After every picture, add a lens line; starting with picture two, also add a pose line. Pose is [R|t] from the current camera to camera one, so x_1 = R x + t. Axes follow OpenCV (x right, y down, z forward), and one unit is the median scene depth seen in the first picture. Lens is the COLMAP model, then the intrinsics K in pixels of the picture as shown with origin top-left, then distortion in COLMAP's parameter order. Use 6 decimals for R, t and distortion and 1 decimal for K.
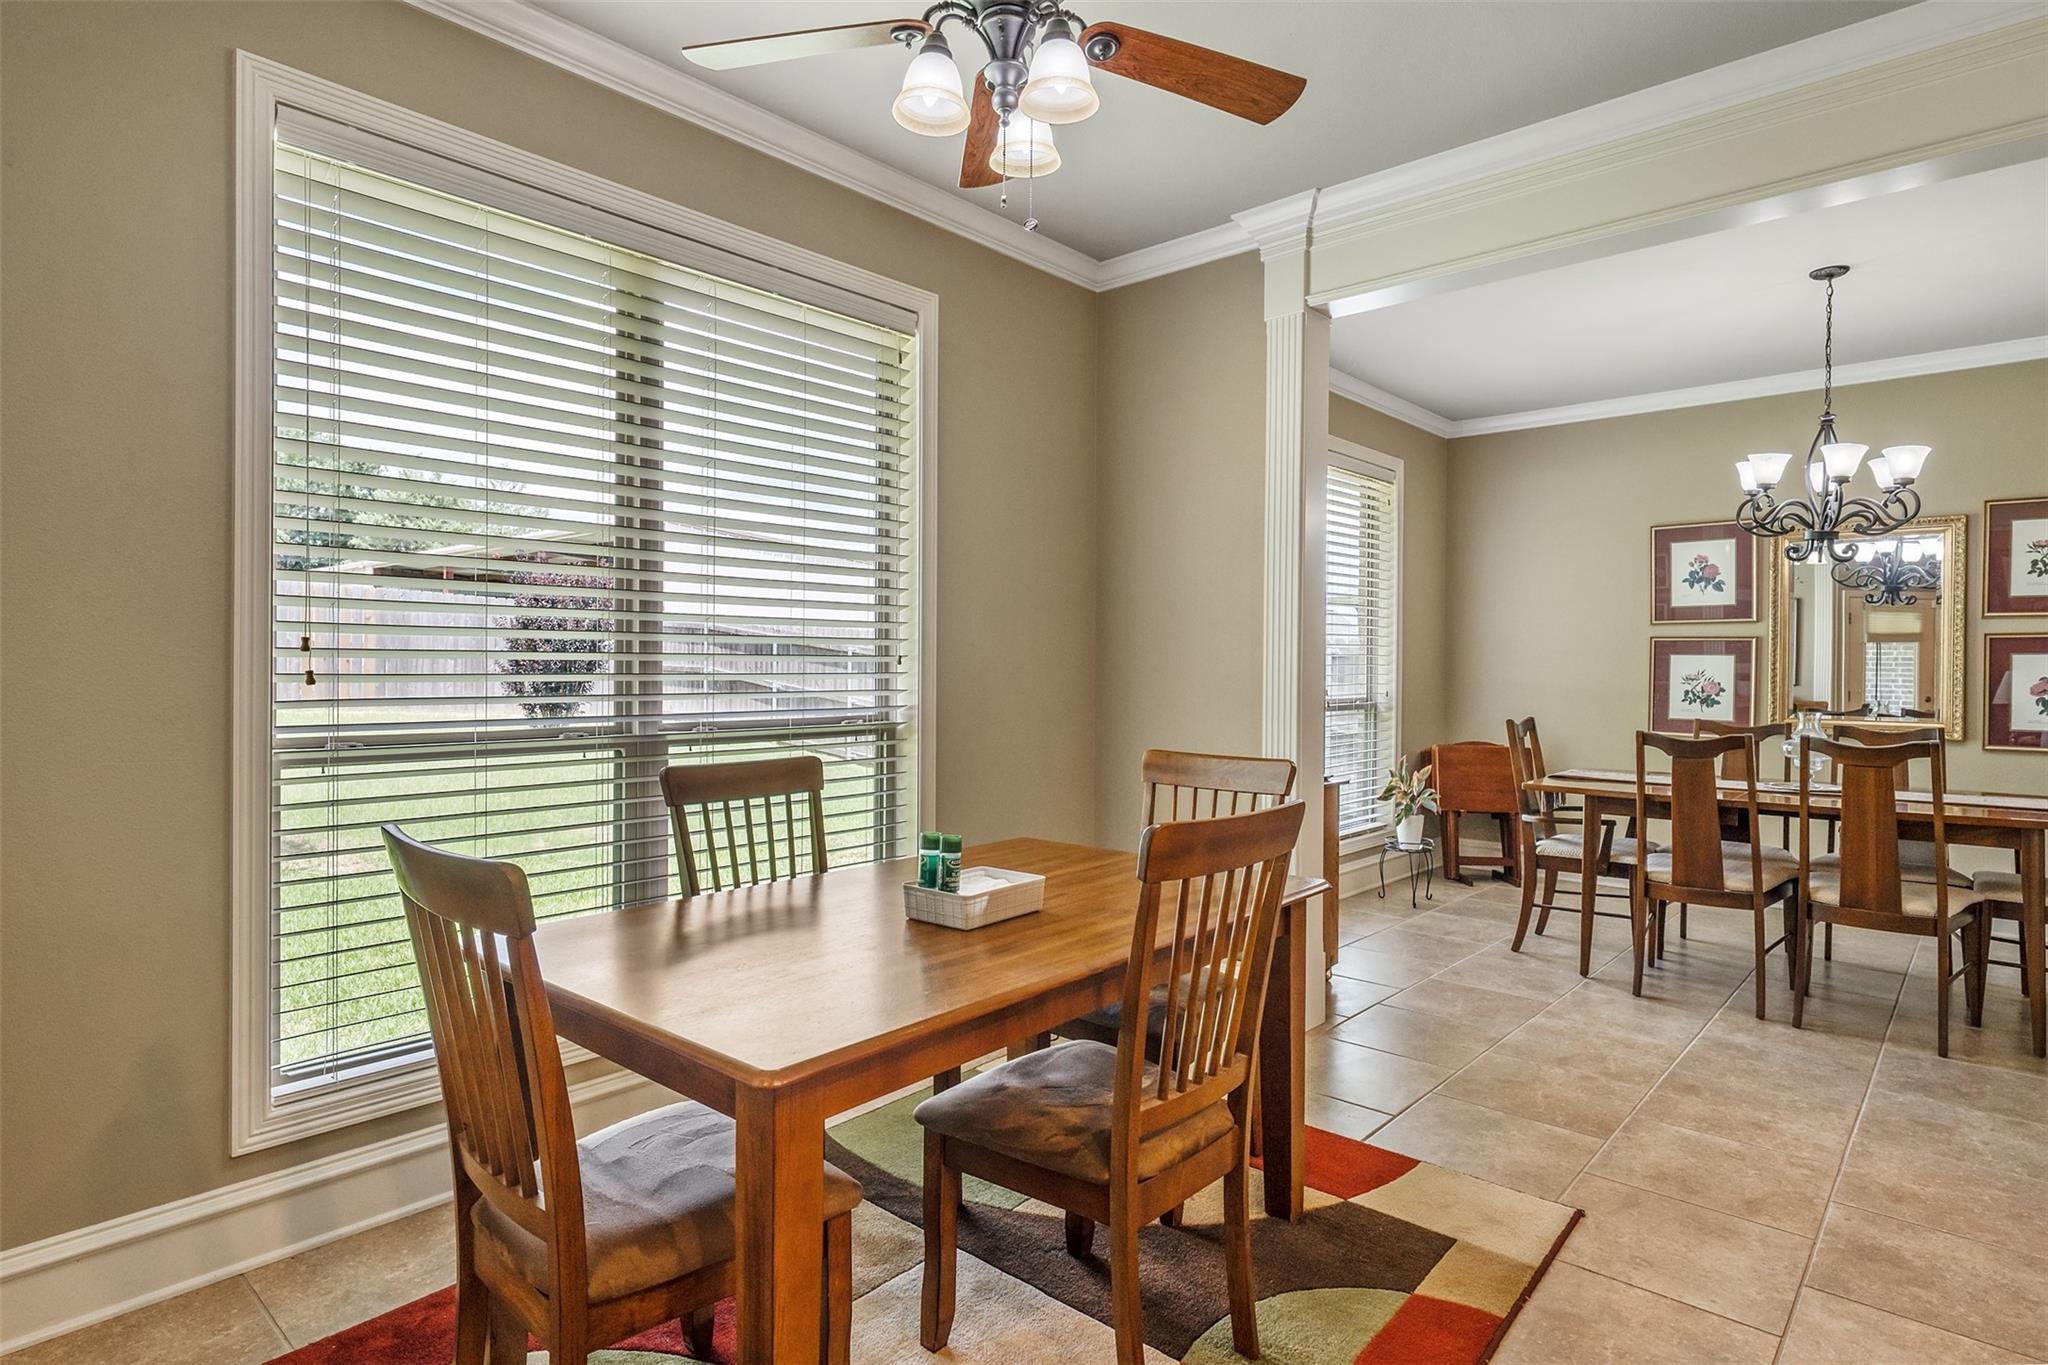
lens RADIAL K [[1089.4, 0, 1024.0], [0, 1089.4, 682.5], [0, 0, 1]] dist [-0.014856, -0.000235]
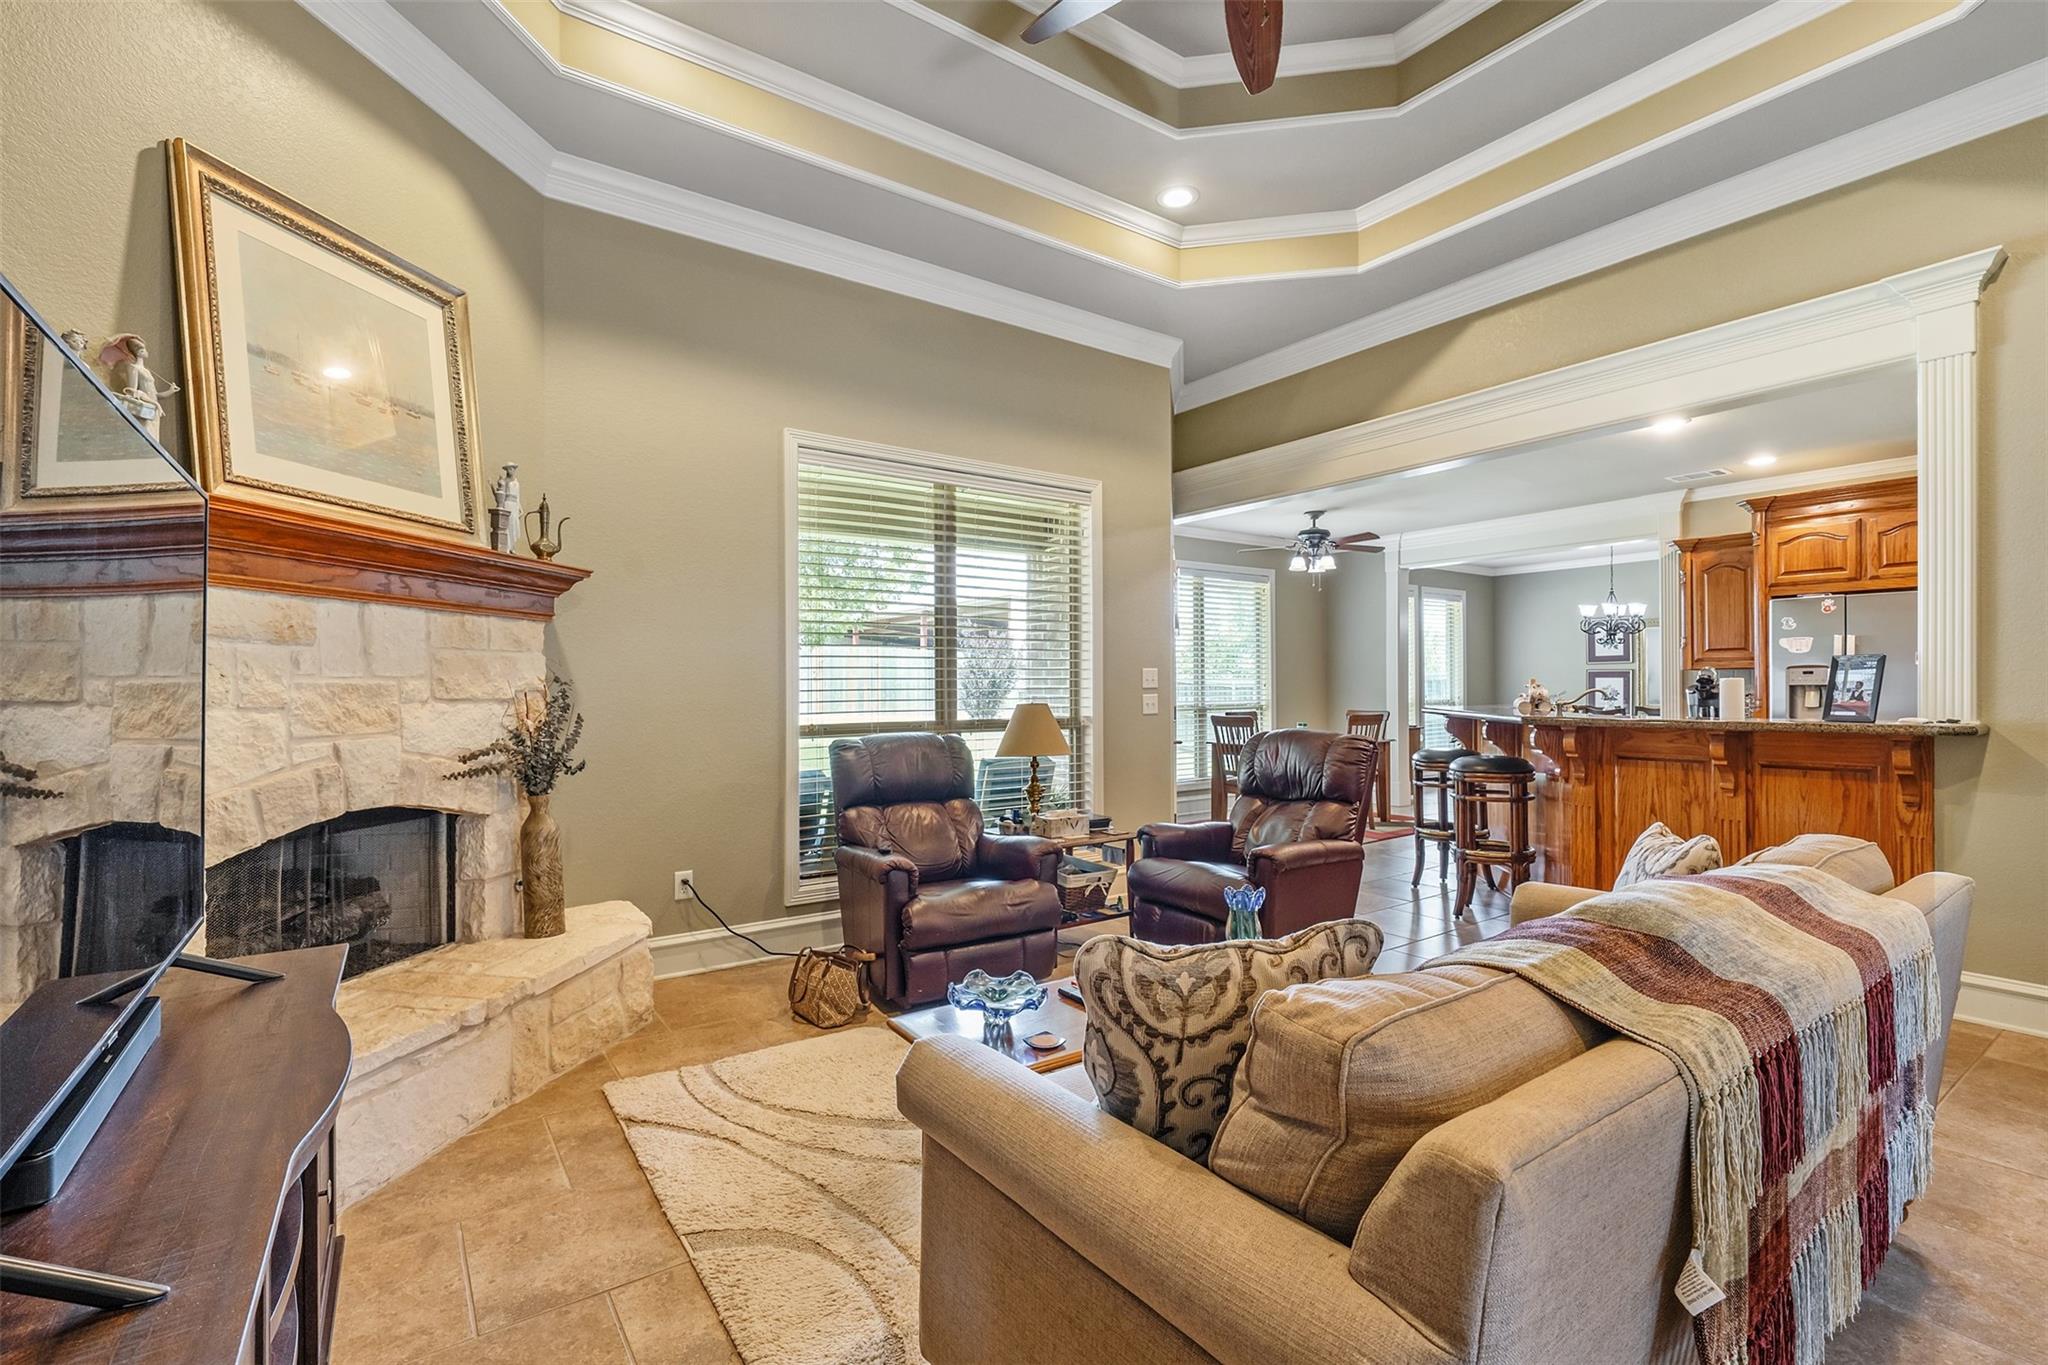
lens RADIAL K [[907.8, 0, 1024.0], [0, 907.8, 682.5], [0, 0, 1]] dist [-0.000815, -0.000085]
pose [[0.977266, -0.019485, -0.211119, -0.229269], [0.013639, 0.999483, -0.029112, 0.033389], [0.211577, 0.025571, 0.977027, -1.645090]]
